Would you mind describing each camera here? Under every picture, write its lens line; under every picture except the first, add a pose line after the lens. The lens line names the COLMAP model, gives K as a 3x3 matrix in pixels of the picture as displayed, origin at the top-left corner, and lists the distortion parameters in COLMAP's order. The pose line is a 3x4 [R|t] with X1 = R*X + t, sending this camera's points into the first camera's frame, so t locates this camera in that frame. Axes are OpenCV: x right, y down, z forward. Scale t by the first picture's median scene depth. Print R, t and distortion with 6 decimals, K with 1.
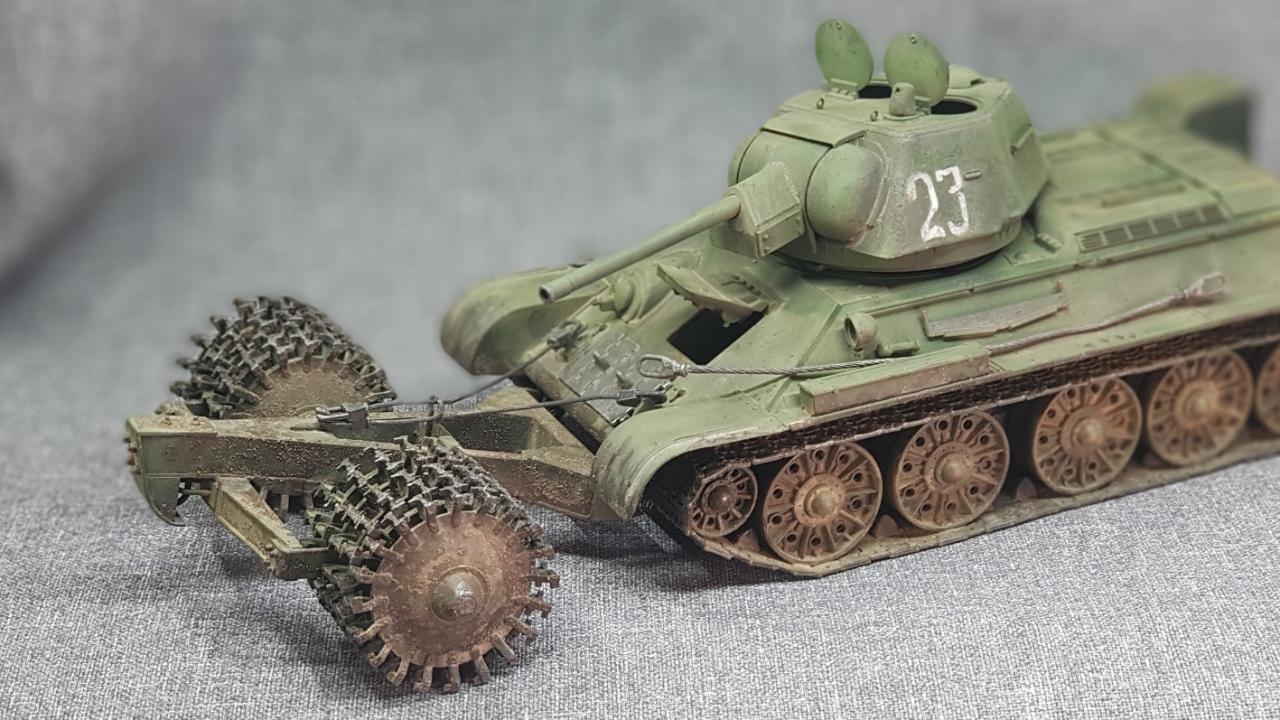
lens RADIAL K [[2005.0, 0, 640.0], [0, 2005.0, 360.0], [0, 0, 1]] dist [-0.176197, -0.016975]
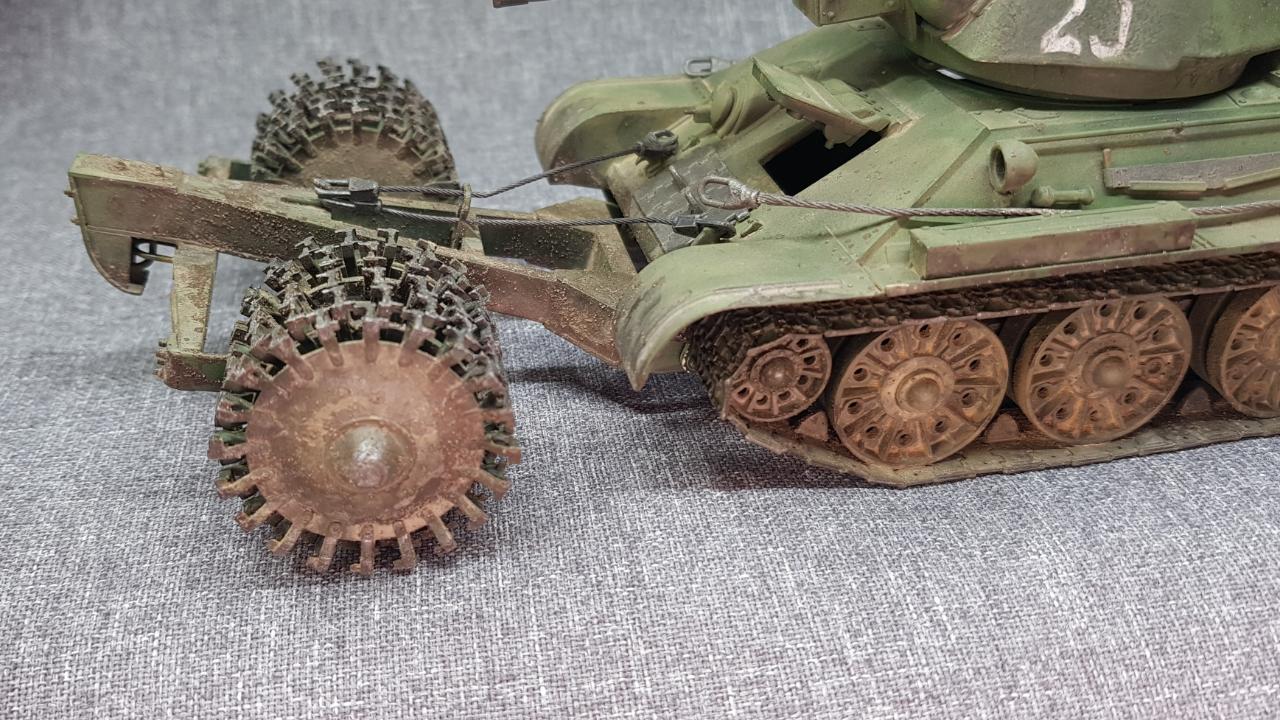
lens RADIAL K [[1051.5, 0, 640.0], [0, 1051.5, 360.0], [0, 0, 1]] dist [0.080460, -0.189606]
pose [[0.973373, 0.136381, -0.184244, 0.058901], [-0.108284, 0.981991, 0.154817, 0.008789], [0.202040, -0.130744, 0.970611, 0.585105]]
